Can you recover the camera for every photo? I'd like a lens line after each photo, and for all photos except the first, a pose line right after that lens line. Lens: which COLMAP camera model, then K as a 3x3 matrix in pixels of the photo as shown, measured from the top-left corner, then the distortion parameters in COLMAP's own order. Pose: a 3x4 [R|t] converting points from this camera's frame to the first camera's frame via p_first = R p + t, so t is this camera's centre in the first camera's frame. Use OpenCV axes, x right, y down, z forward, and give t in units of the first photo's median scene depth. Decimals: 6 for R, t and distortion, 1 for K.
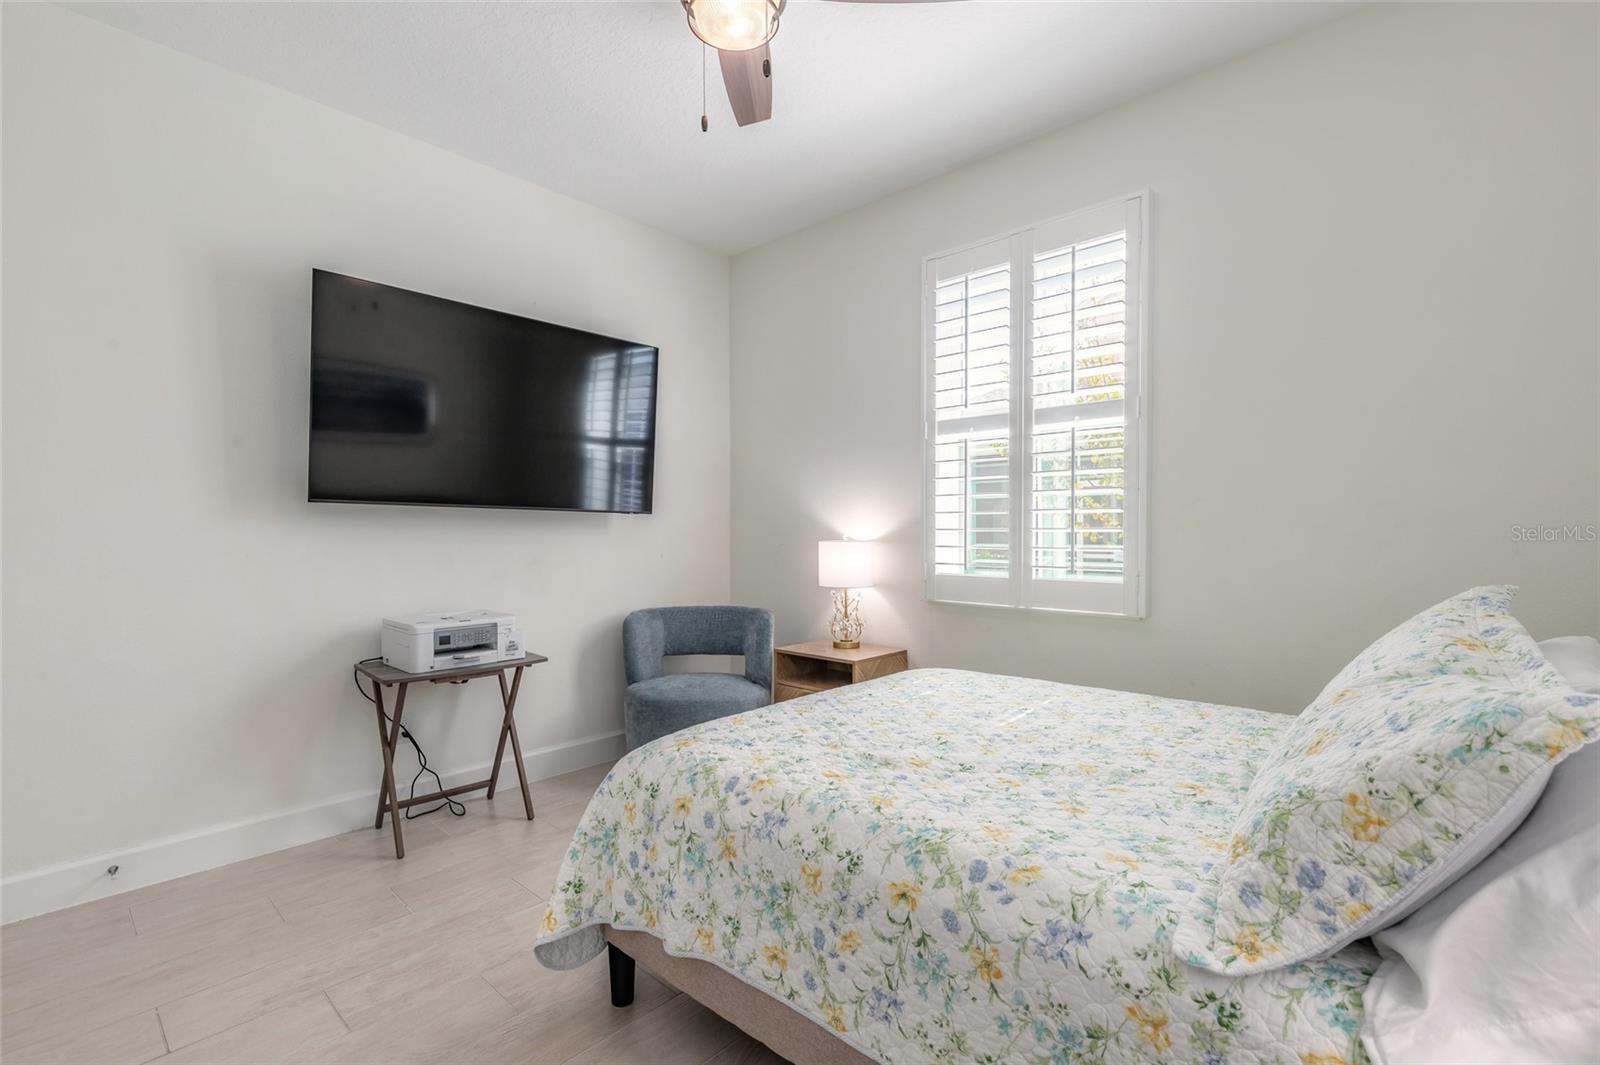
lens RADIAL K [[720.6, 0, 794.4], [0, 720.6, 538.0], [0, 0, 1]] dist [0.007436, -0.001452]
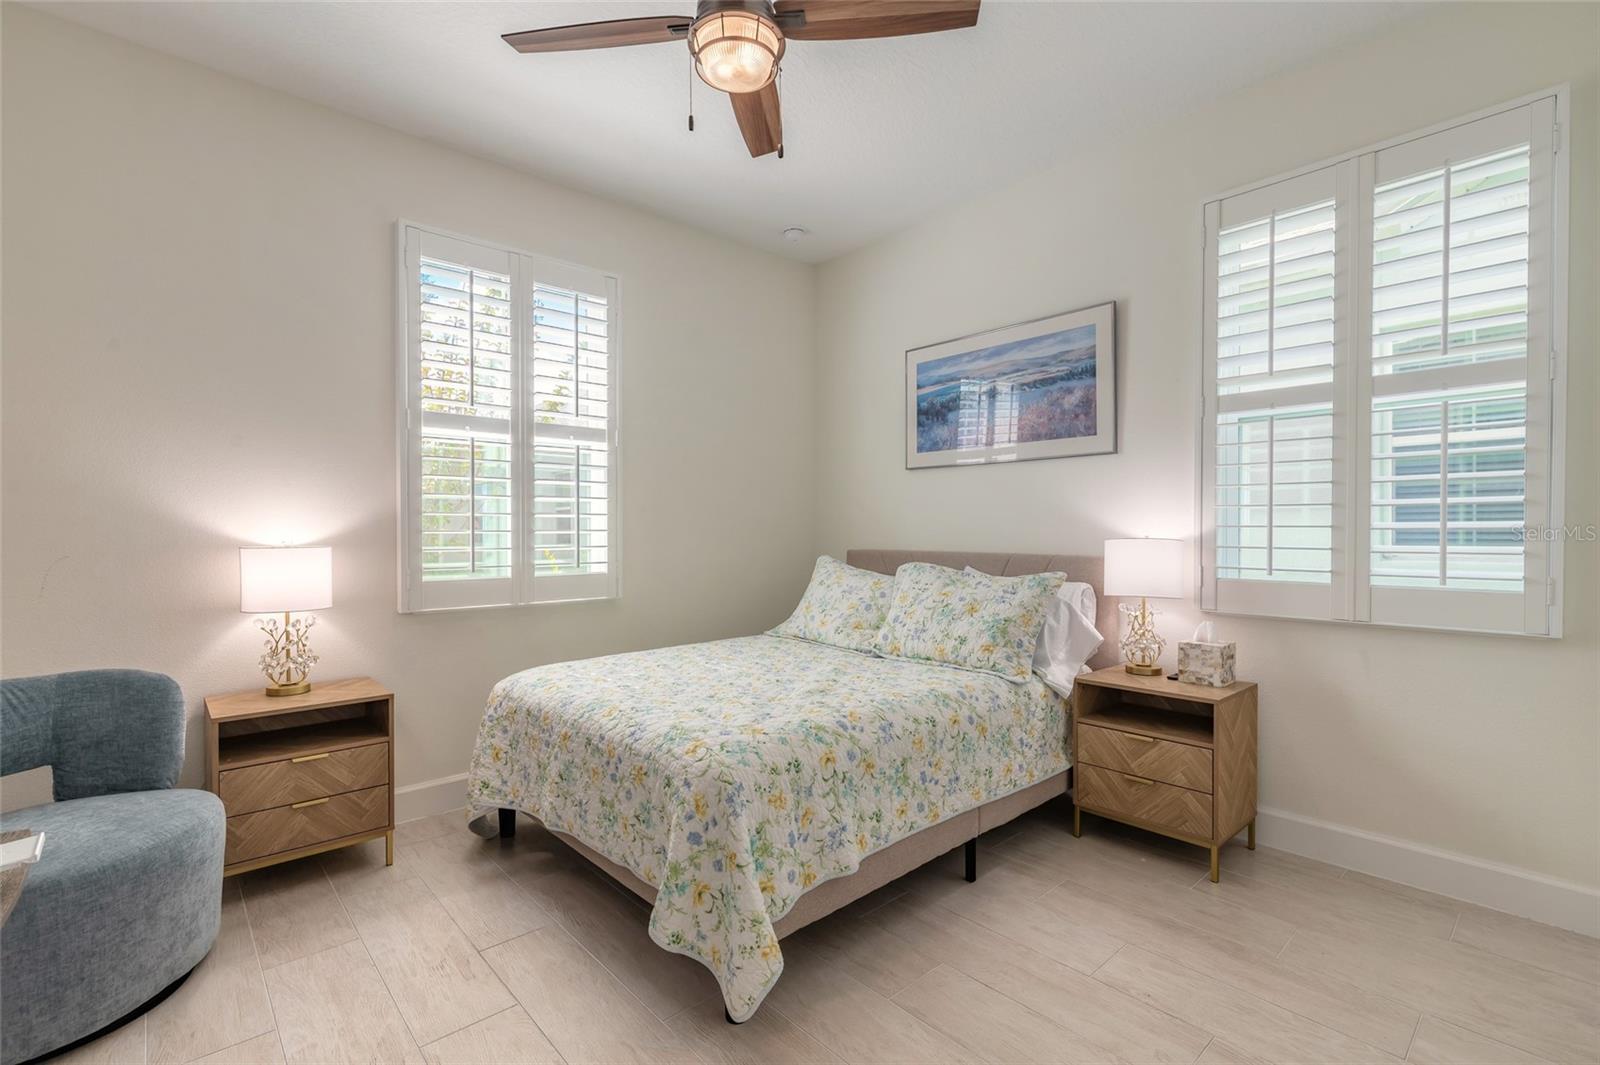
lens RADIAL K [[720.6, 0, 794.4], [0, 720.6, 538.0], [0, 0, 1]] dist [0.007436, -0.001452]
pose [[0.085394, -0.005362, 0.996333, -1.486279], [0.012514, 0.999912, 0.004308, -0.002671], [-0.996269, 0.012100, 0.085453, 1.045861]]
